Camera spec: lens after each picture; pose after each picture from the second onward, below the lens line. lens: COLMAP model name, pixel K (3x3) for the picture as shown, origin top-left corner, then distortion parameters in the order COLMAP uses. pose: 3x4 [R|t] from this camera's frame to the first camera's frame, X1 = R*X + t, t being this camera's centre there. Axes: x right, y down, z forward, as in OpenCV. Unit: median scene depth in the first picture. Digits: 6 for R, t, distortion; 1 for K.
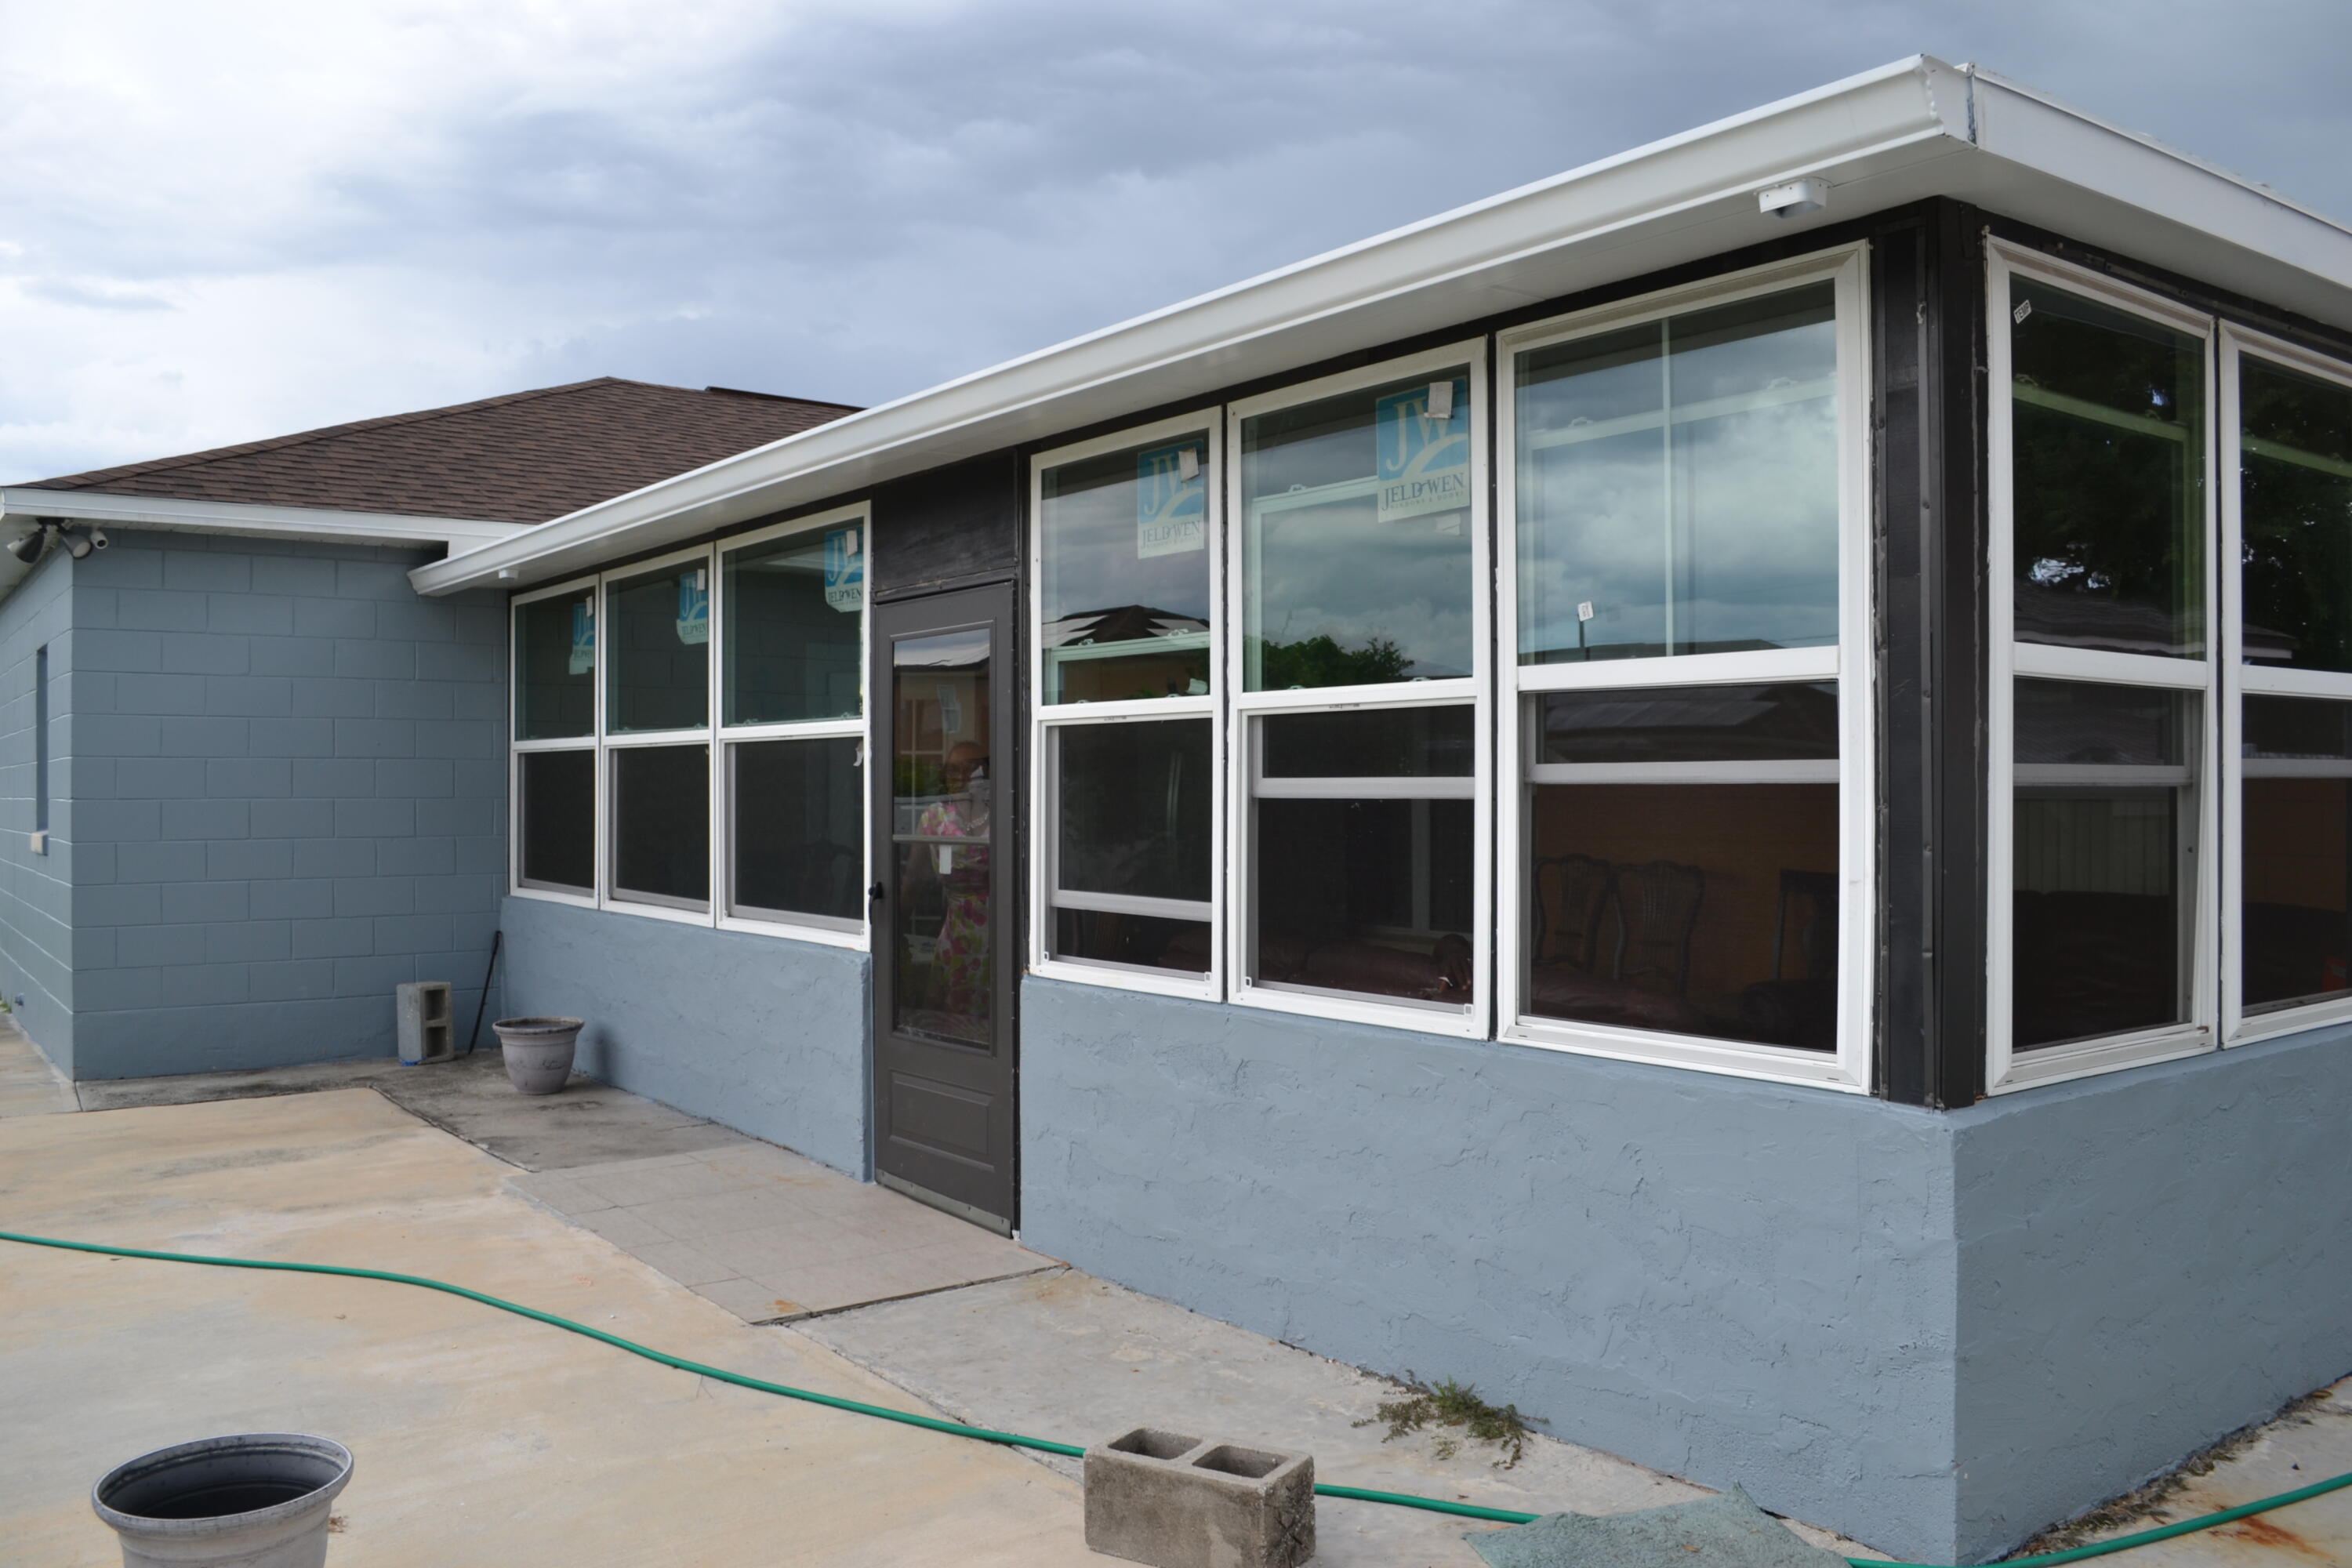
lens RADIAL K [[1876.9, 0, 1172.1], [0, 1876.9, 790.6], [0, 0, 1]] dist [-0.075401, 0.007010]
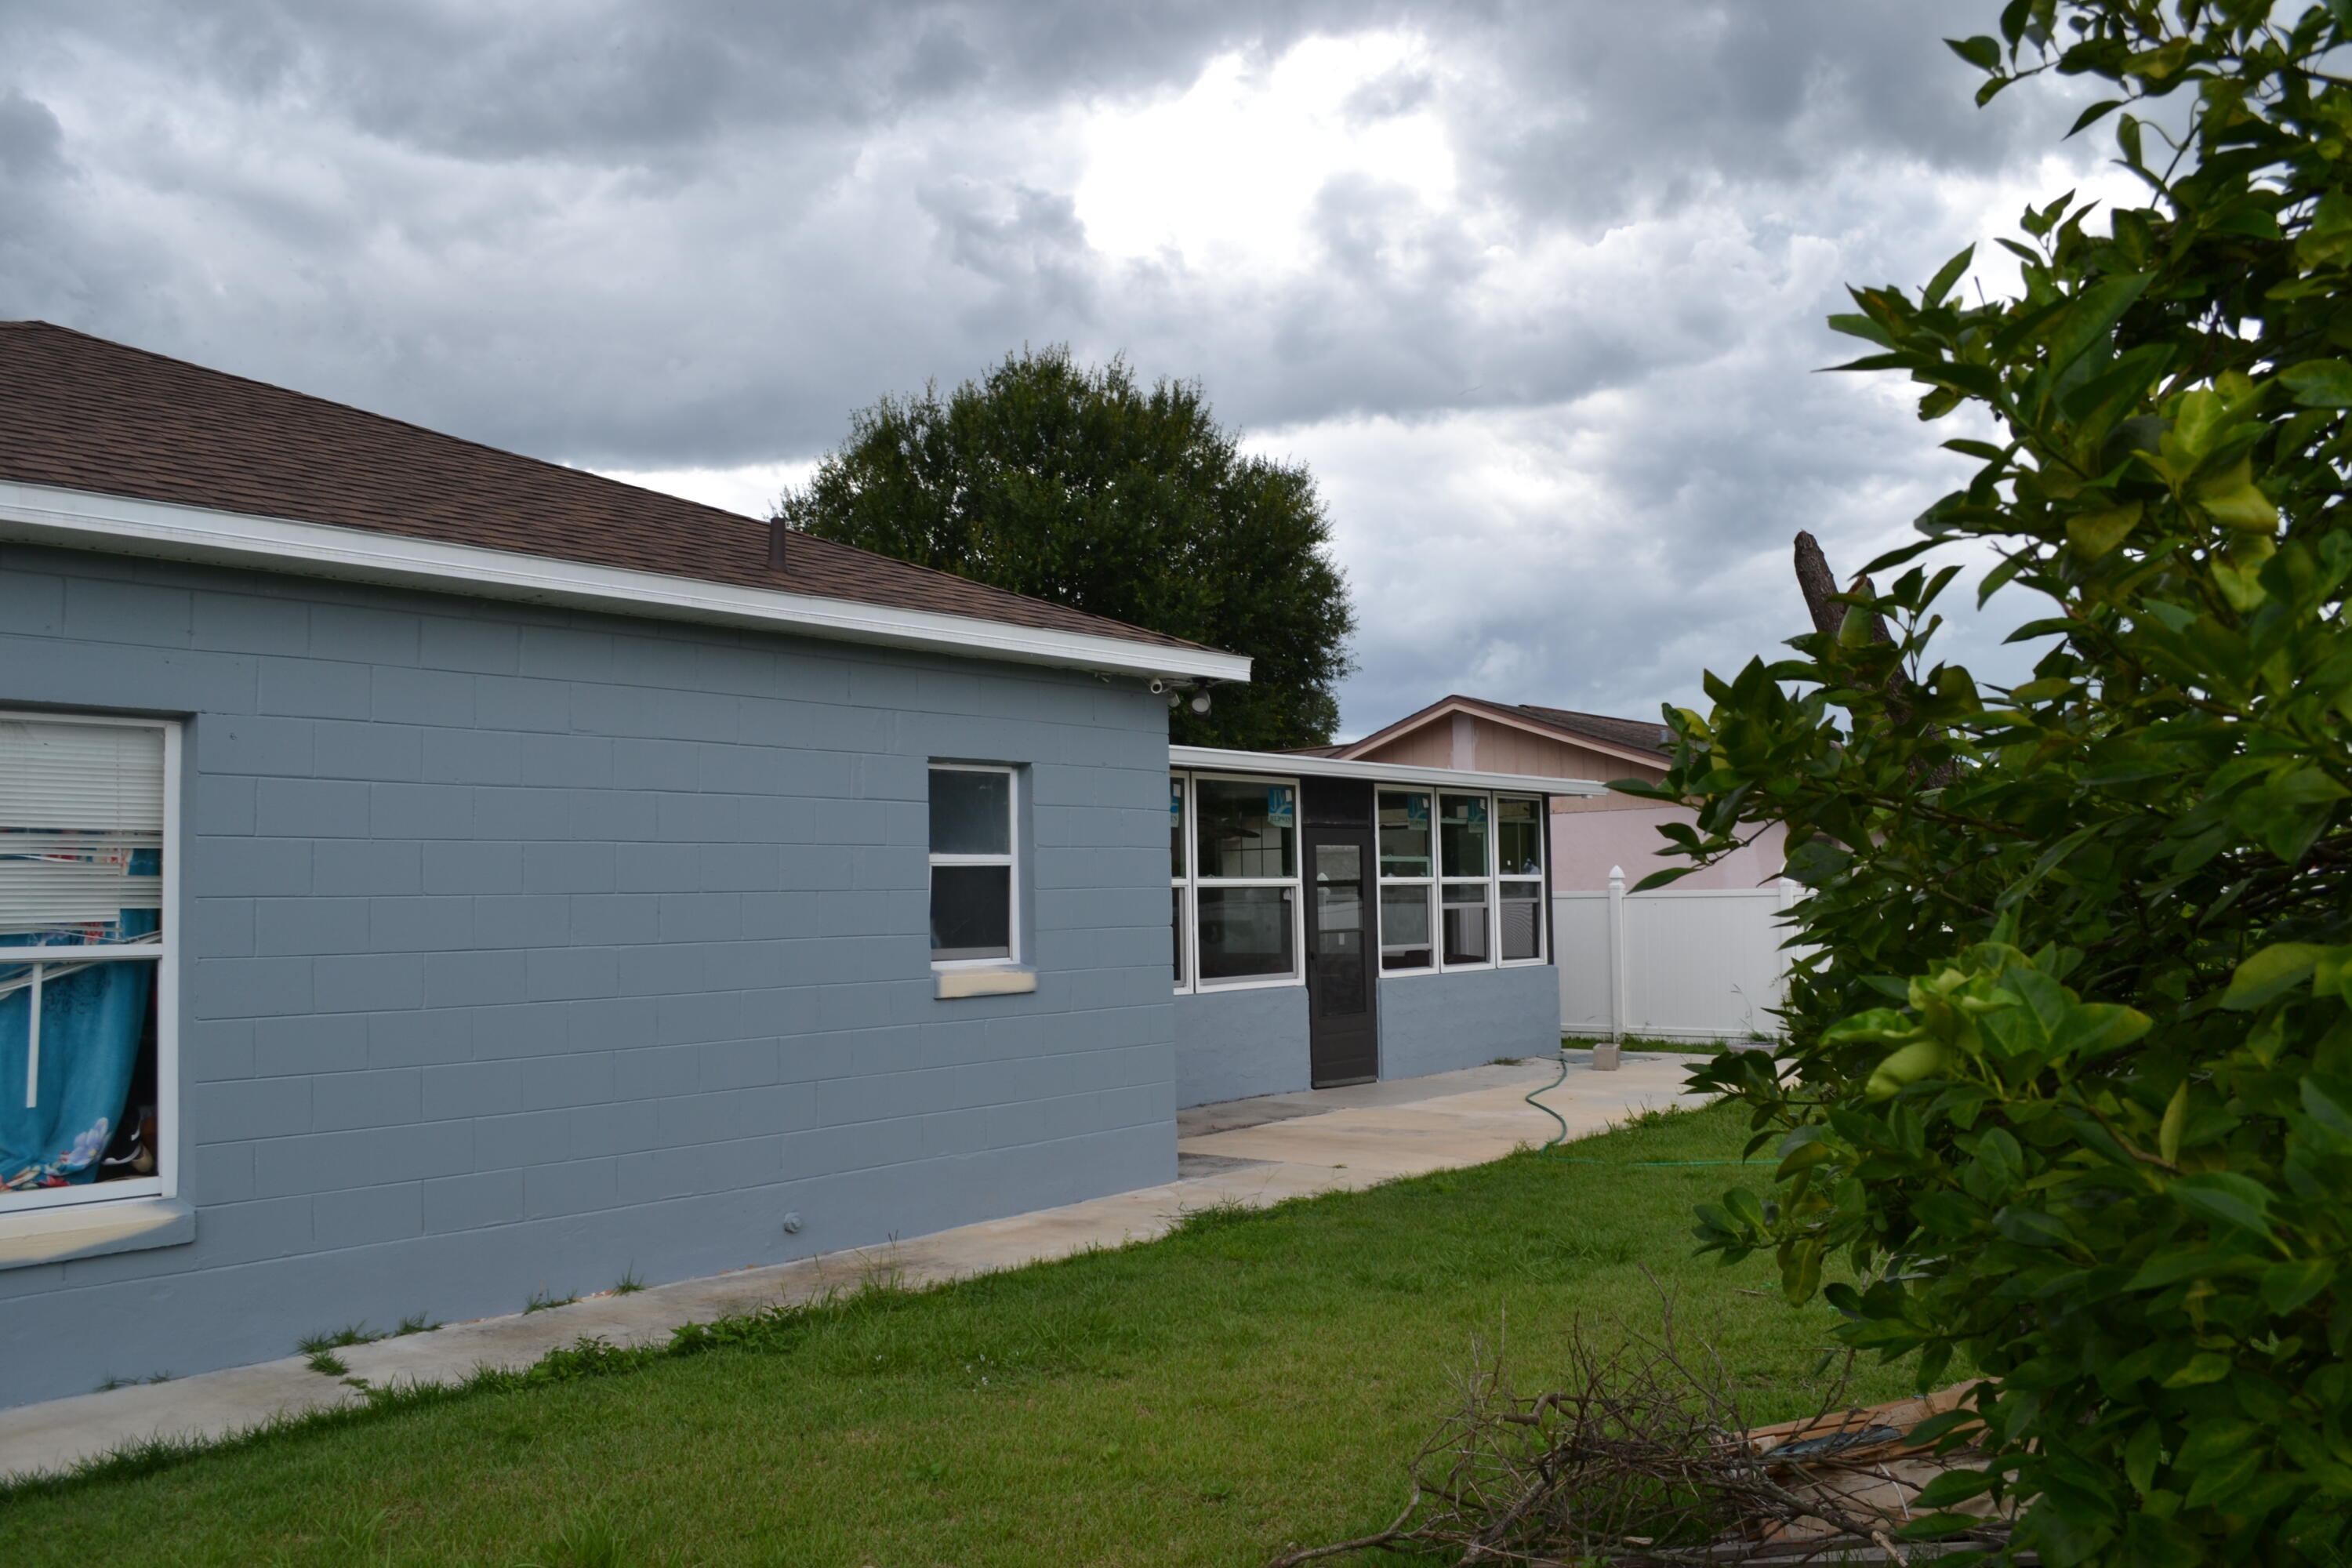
lens RADIAL K [[1876.9, 0, 1172.1], [0, 1876.9, 790.6], [0, 0, 1]] dist [-0.075401, 0.007010]
pose [[-0.344325, 0.077679, 0.935631, -1.990250], [0.008992, 0.996798, -0.079448, 0.033413], [-0.938807, -0.018942, -0.343921, 1.754410]]
